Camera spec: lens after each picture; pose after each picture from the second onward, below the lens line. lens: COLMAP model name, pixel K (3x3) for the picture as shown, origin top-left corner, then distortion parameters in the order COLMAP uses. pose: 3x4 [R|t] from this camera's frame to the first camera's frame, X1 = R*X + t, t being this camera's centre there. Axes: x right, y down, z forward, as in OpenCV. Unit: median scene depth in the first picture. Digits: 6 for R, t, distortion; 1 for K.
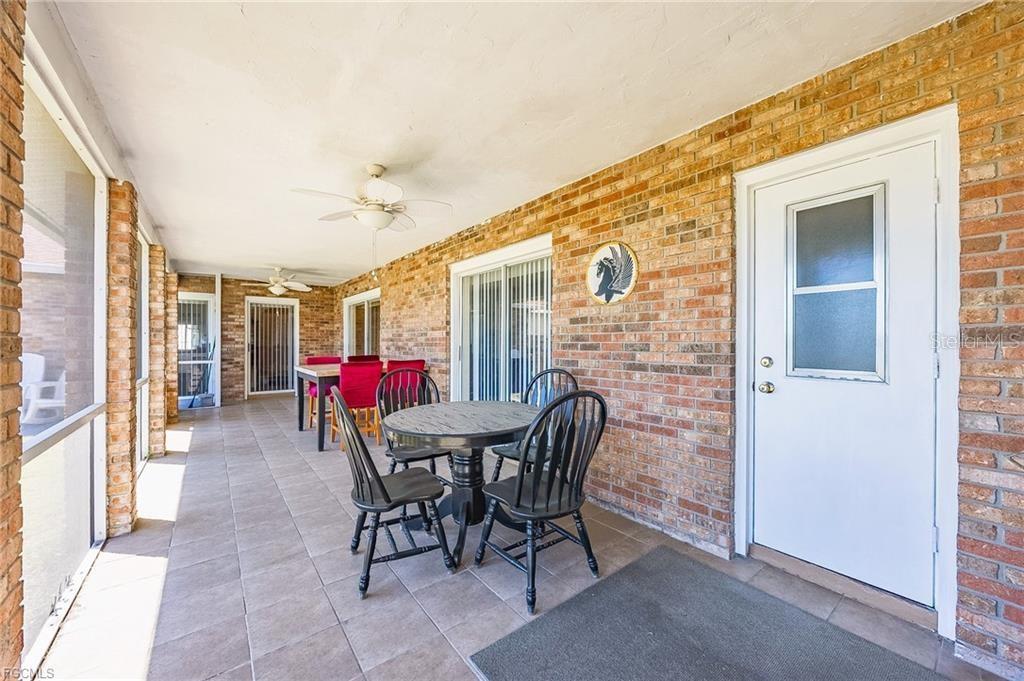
lens RADIAL K [[384.2, 0, 507.9], [0, 384.2, 343.0], [0, 0, 1]] dist [-0.002221, -0.000741]
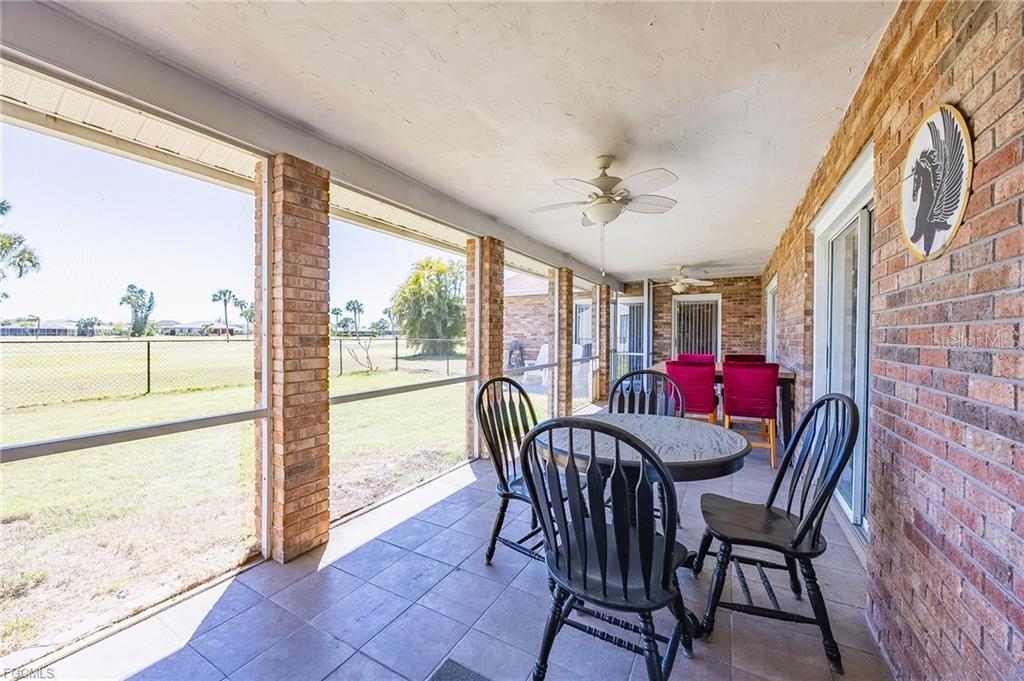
lens RADIAL K [[394.9, 0, 509.1], [0, 394.9, 335.5], [0, 0, 1]] dist [-0.001752, 0.000224]
pose [[0.388296, 0.001712, -0.921533, 0.270893], [-0.007842, 0.999968, -0.001447, -0.005640], [0.921501, 0.007789, 0.388297, 0.222004]]
